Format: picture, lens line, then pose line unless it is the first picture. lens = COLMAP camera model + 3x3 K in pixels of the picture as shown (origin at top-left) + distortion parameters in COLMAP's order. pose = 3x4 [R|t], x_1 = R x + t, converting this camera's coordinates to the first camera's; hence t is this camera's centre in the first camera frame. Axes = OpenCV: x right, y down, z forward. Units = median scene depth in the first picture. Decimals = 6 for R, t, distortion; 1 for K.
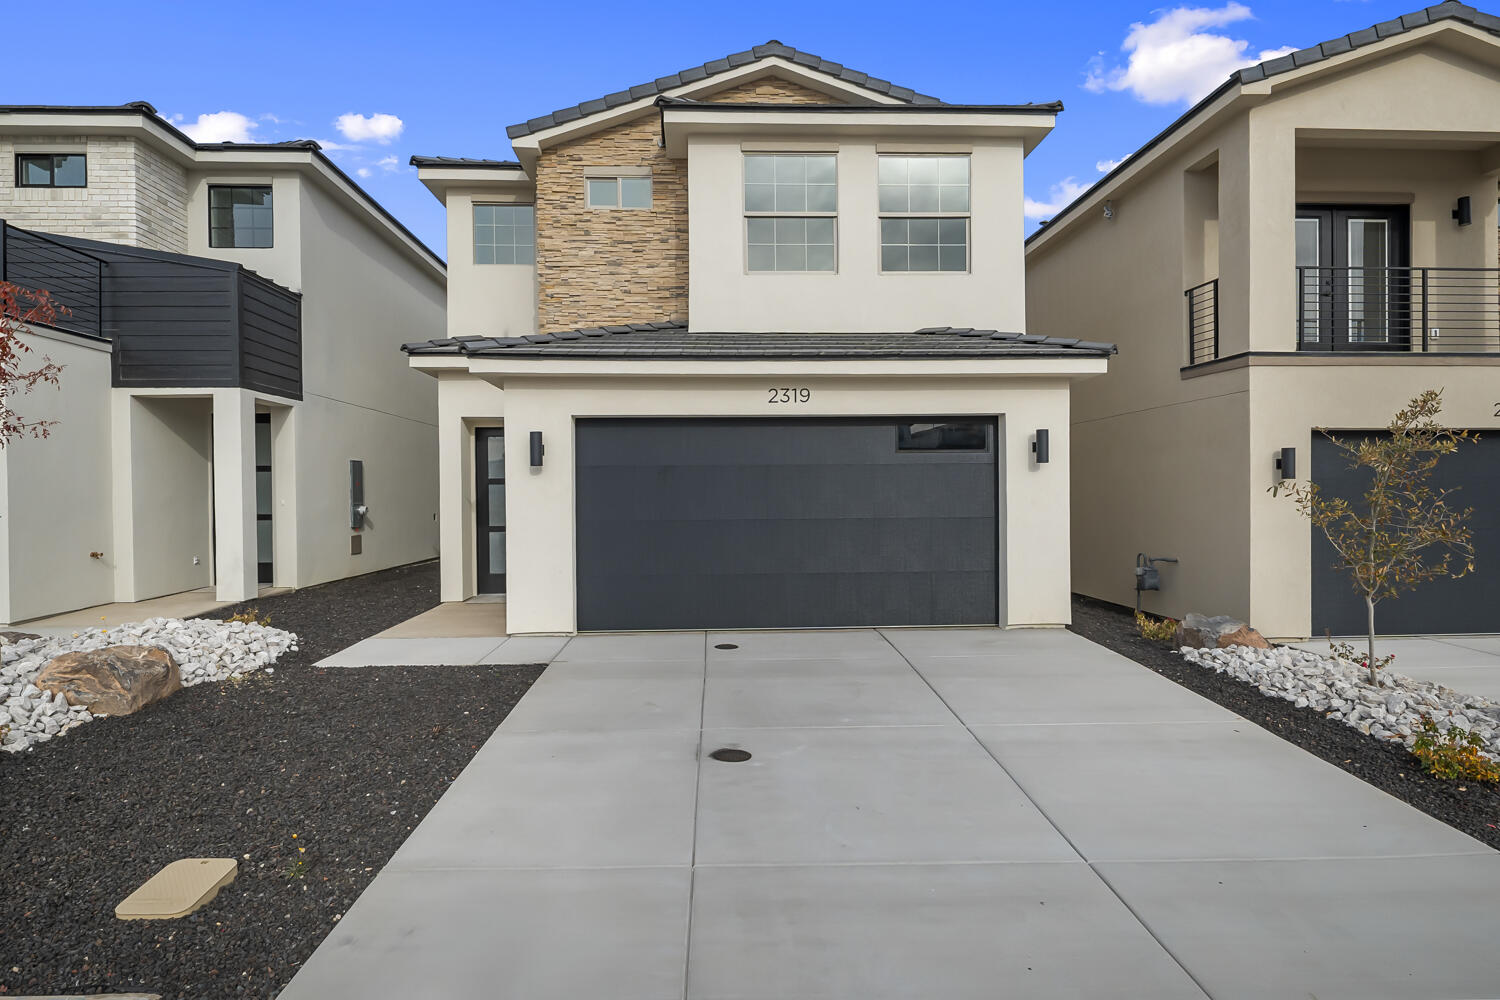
lens RADIAL K [[801.2, 0, 745.0], [0, 801.2, 488.8], [0, 0, 1]] dist [0.019745, -0.016050]
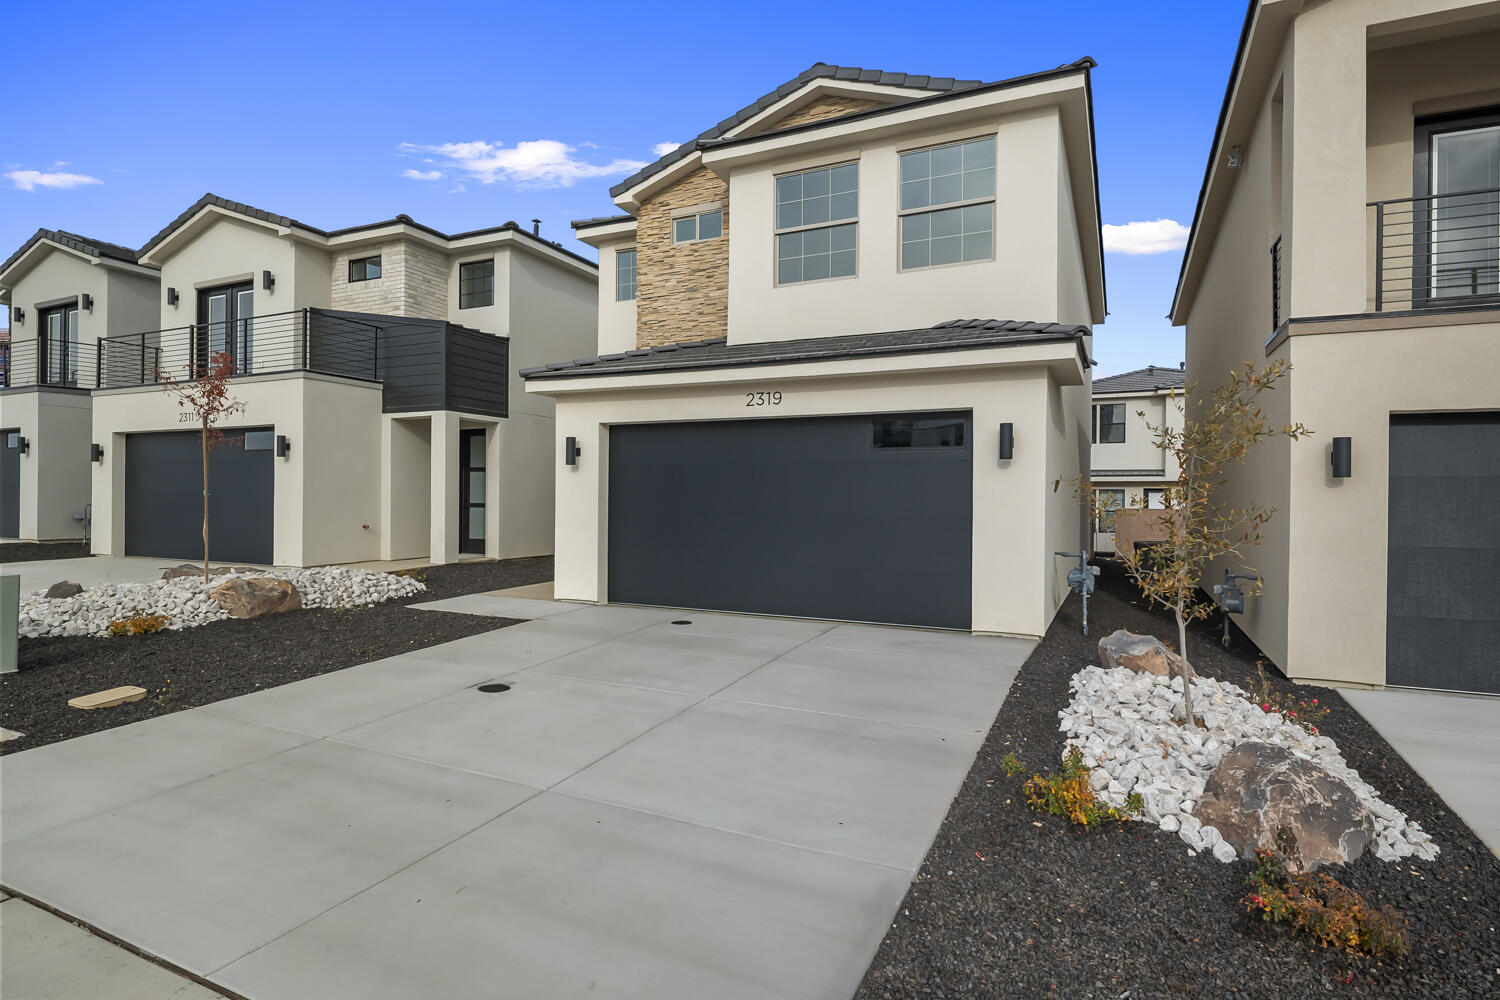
lens RADIAL K [[790.5, 0, 742.2], [0, 790.5, 489.4], [0, 0, 1]] dist [0.020963, -0.017980]
pose [[0.880023, 0.010207, -0.474821, 0.466780], [-0.013463, 0.999903, -0.003458, 0.008711], [0.474740, 0.009436, 0.880076, 0.040536]]
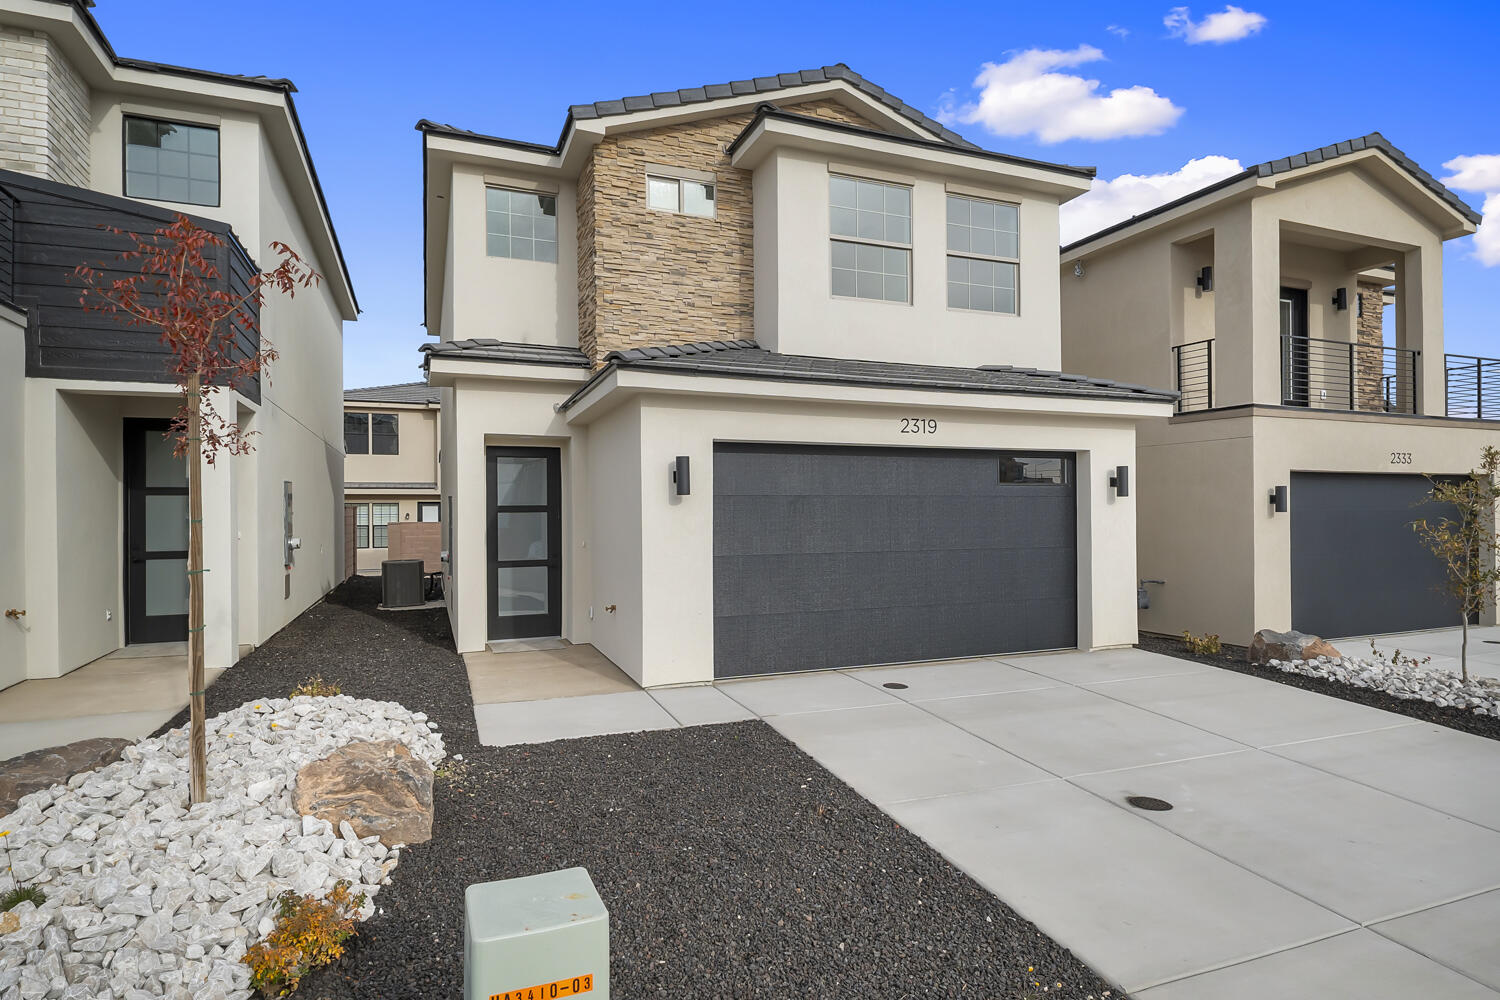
lens RADIAL K [[795.8, 0, 750.0], [0, 795.8, 500.0], [0, 0, 1]] dist [0.022704, -0.018578]
pose [[0.945304, 0.008177, 0.326088, -0.400616], [-0.004076, 0.999904, -0.013256, -0.009735], [-0.326165, 0.011202, 0.945246, 0.121257]]
